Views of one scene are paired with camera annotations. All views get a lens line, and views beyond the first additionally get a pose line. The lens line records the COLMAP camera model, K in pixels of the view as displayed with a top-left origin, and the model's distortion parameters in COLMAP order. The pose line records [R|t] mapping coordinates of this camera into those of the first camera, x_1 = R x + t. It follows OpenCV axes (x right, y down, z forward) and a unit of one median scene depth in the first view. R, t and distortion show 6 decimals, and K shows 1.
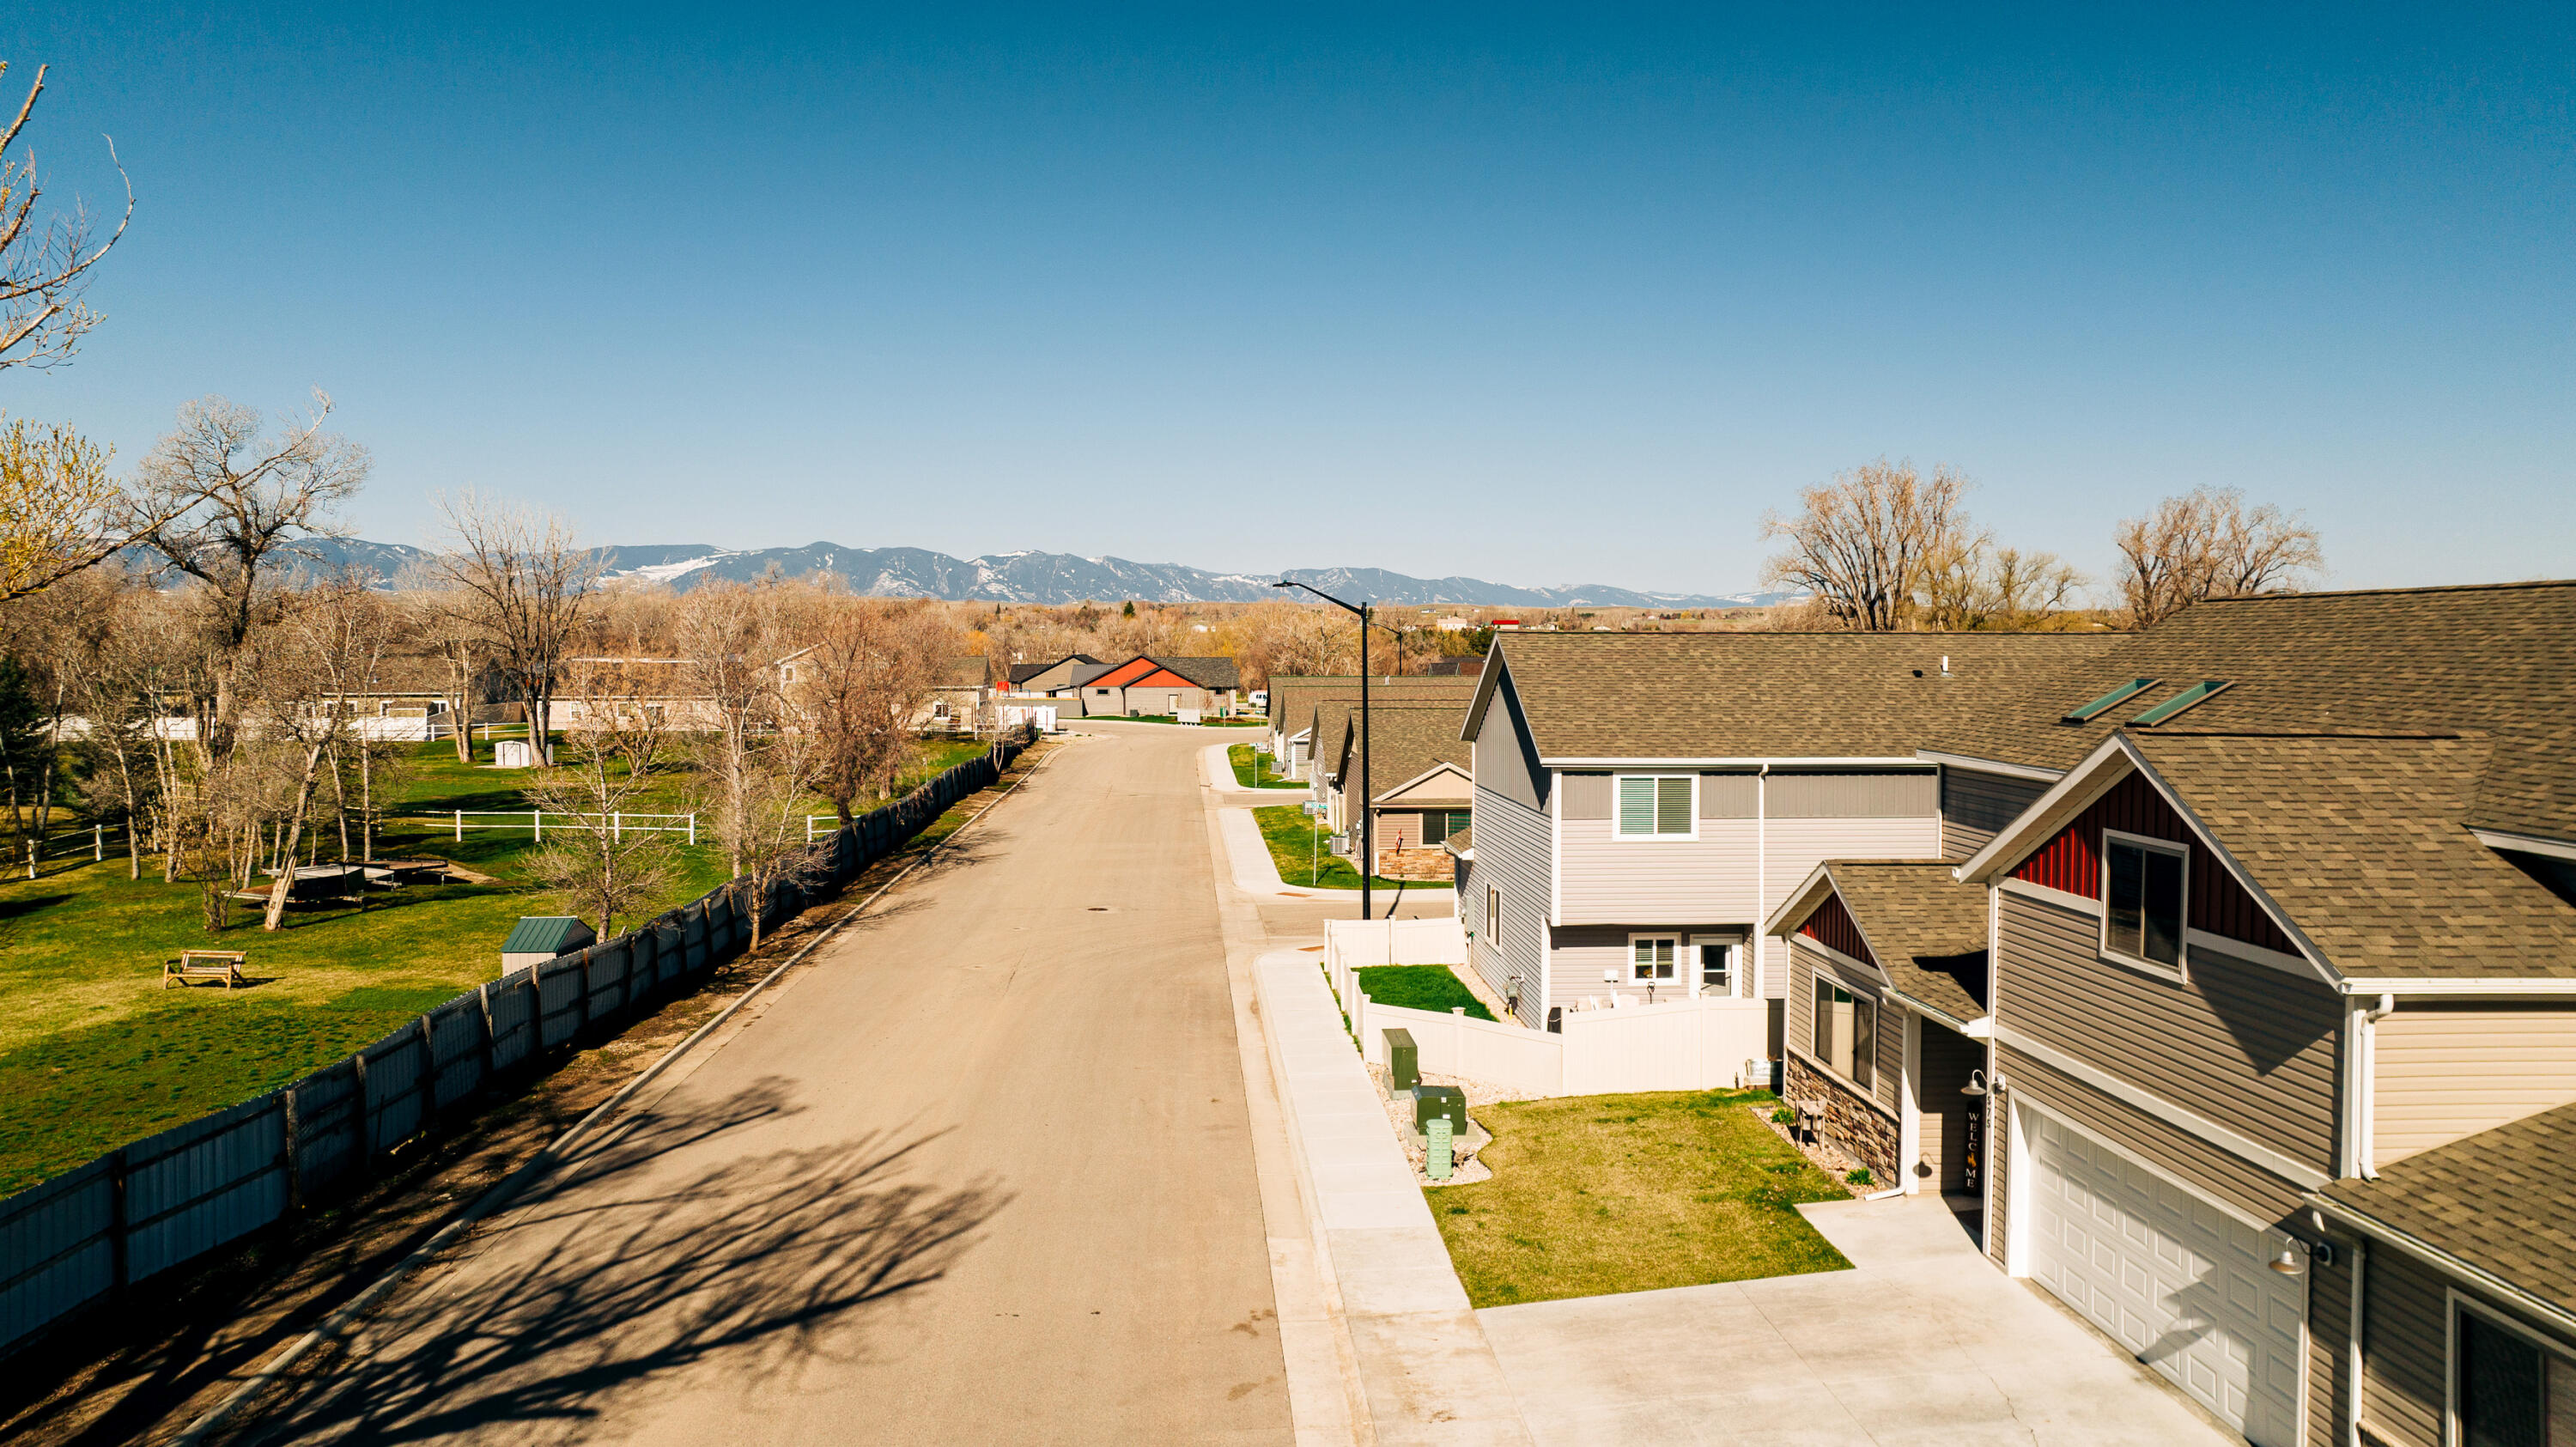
lens RADIAL K [[1811.4, 0, 1288.0], [0, 1811.4, 723.5], [0, 0, 1]] dist [-0.013241, -0.006301]
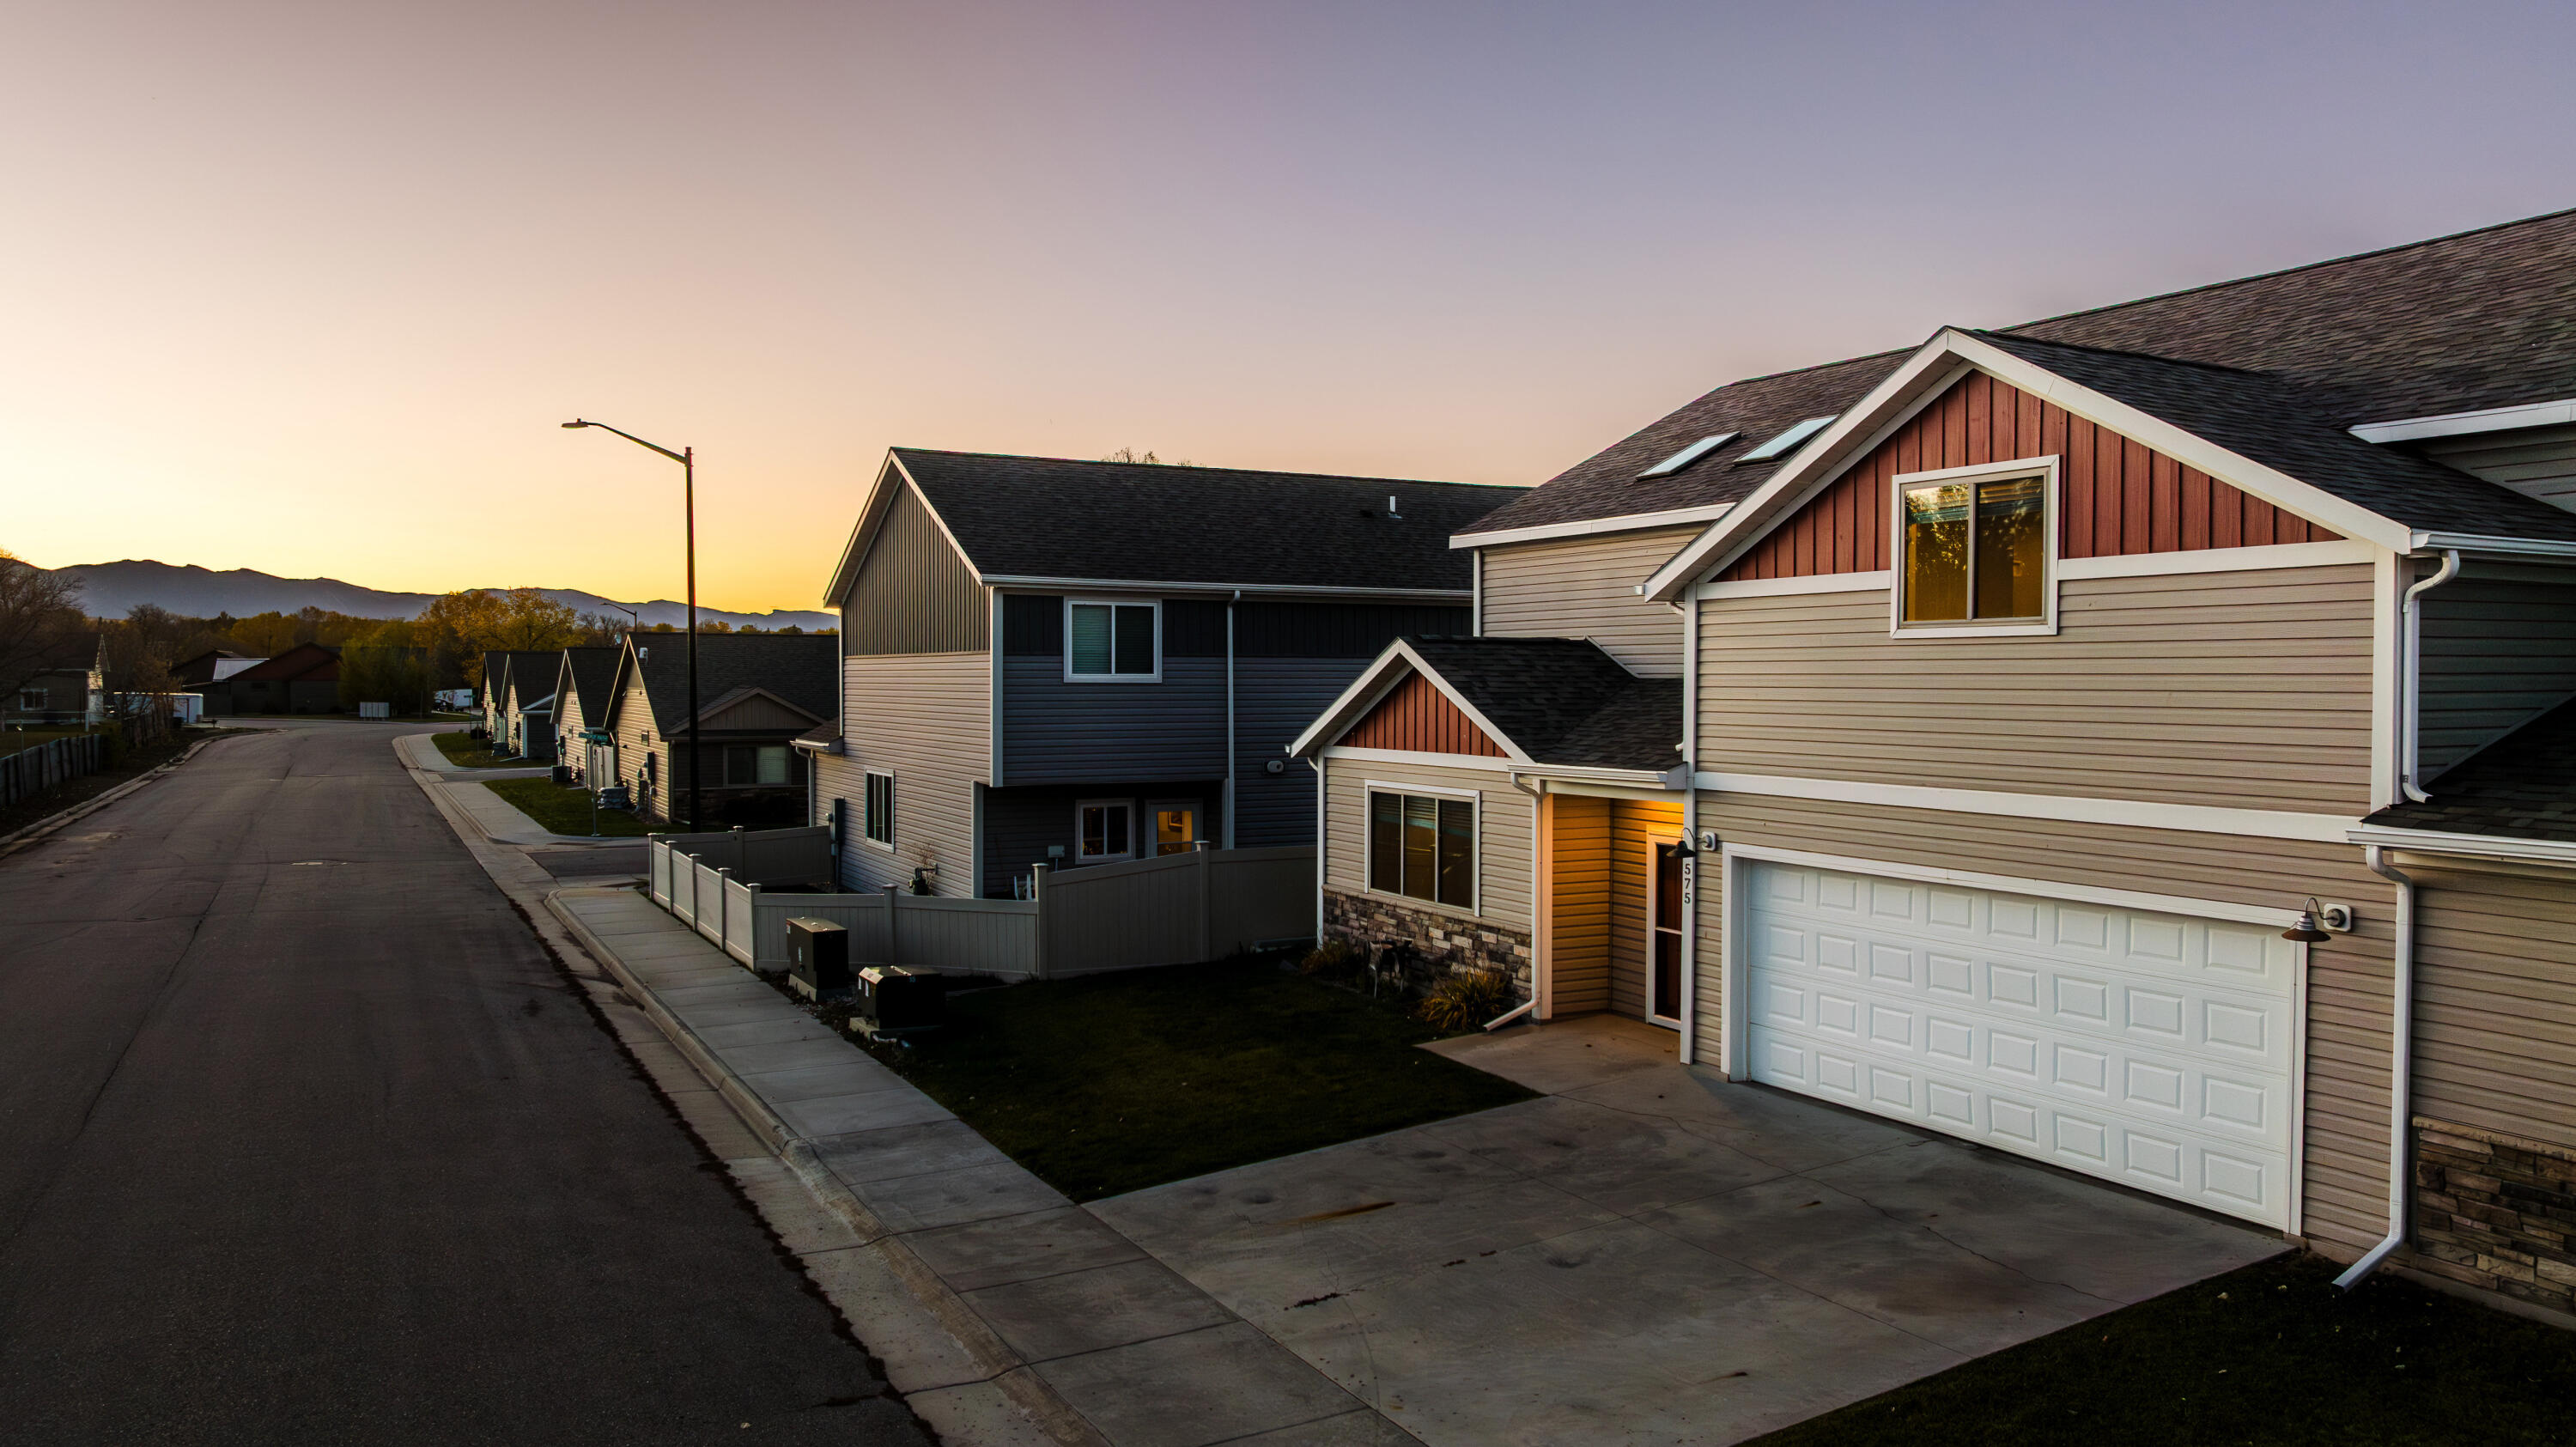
lens RADIAL K [[1805.2, 0, 1288.0], [0, 1805.2, 723.5], [0, 0, 1]] dist [0.000863, -0.049216]
pose [[0.910610, -0.007641, 0.413195, -0.085195], [0.013888, 0.999830, -0.012118, 0.123820], [-0.413033, 0.016773, 0.910562, 0.279533]]
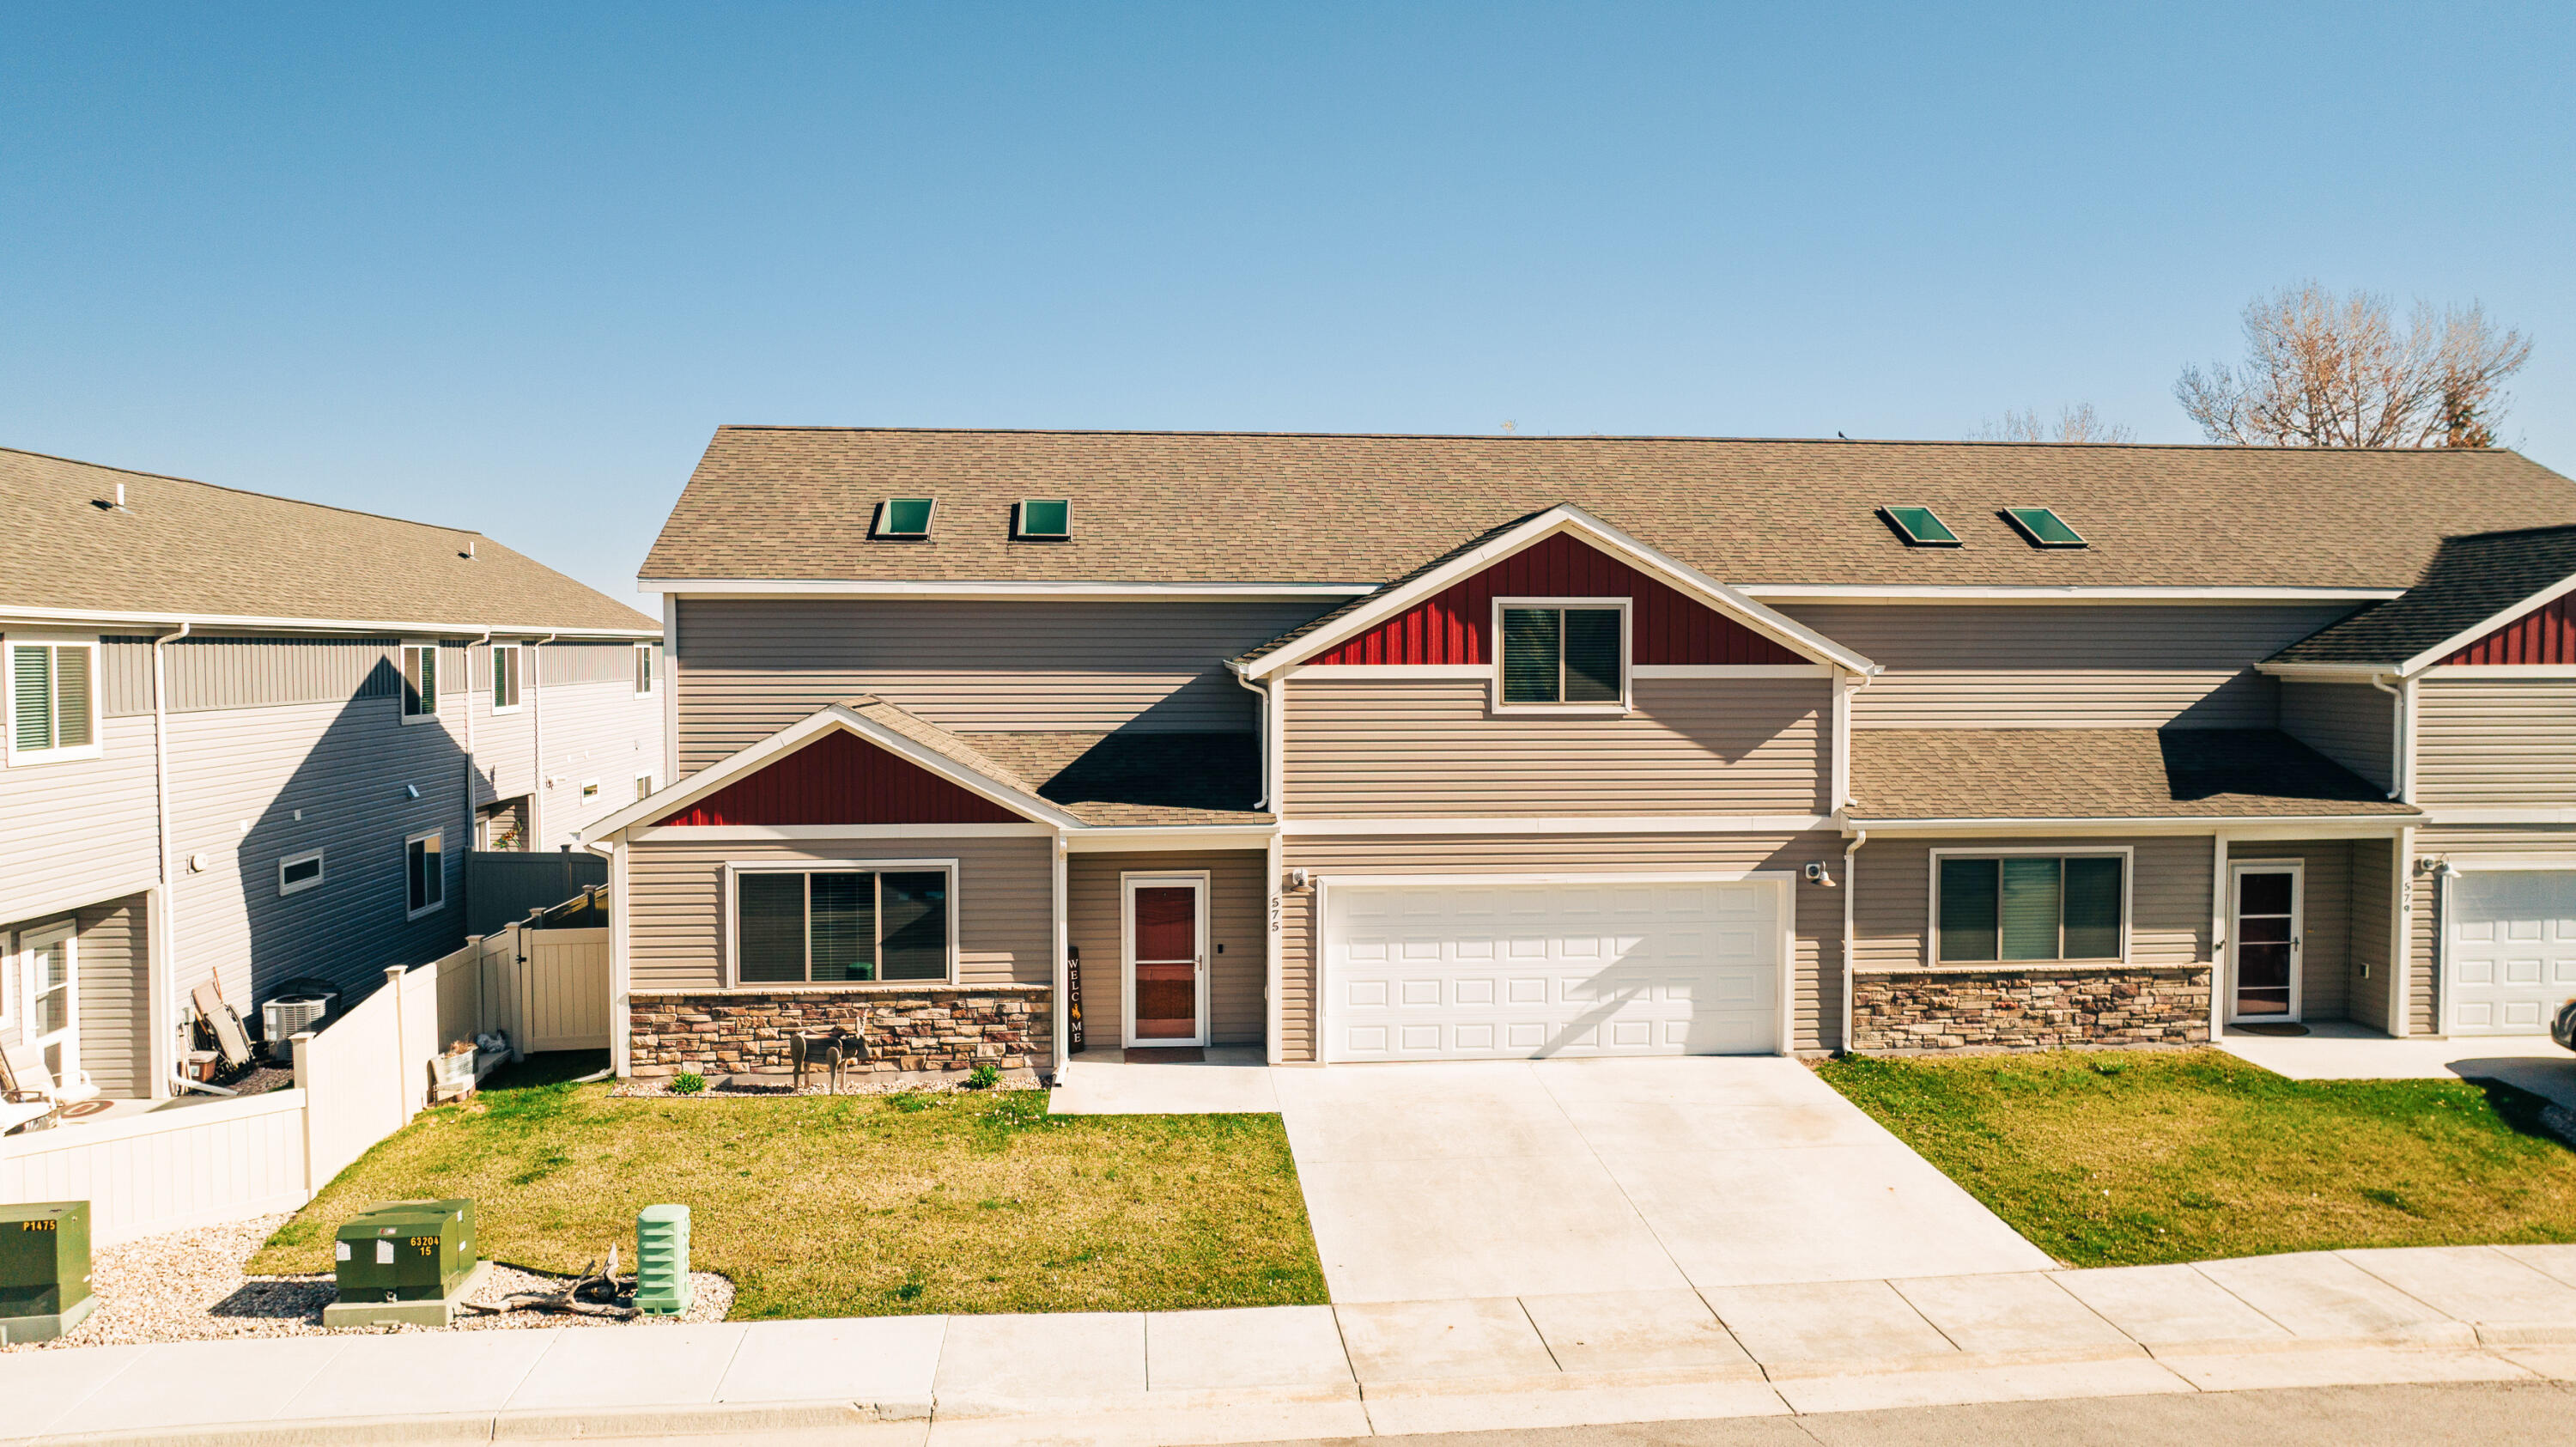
lens RADIAL K [[1804.9, 0, 1288.0], [0, 1804.9, 723.5], [0, 0, 1]] dist [-0.021370, 0.004127]
pose [[-0.038089, -0.038704, 0.998525, -0.465238], [0.041350, 0.998333, 0.040274, 0.061200], [-0.998418, 0.042823, -0.036425, 0.838479]]
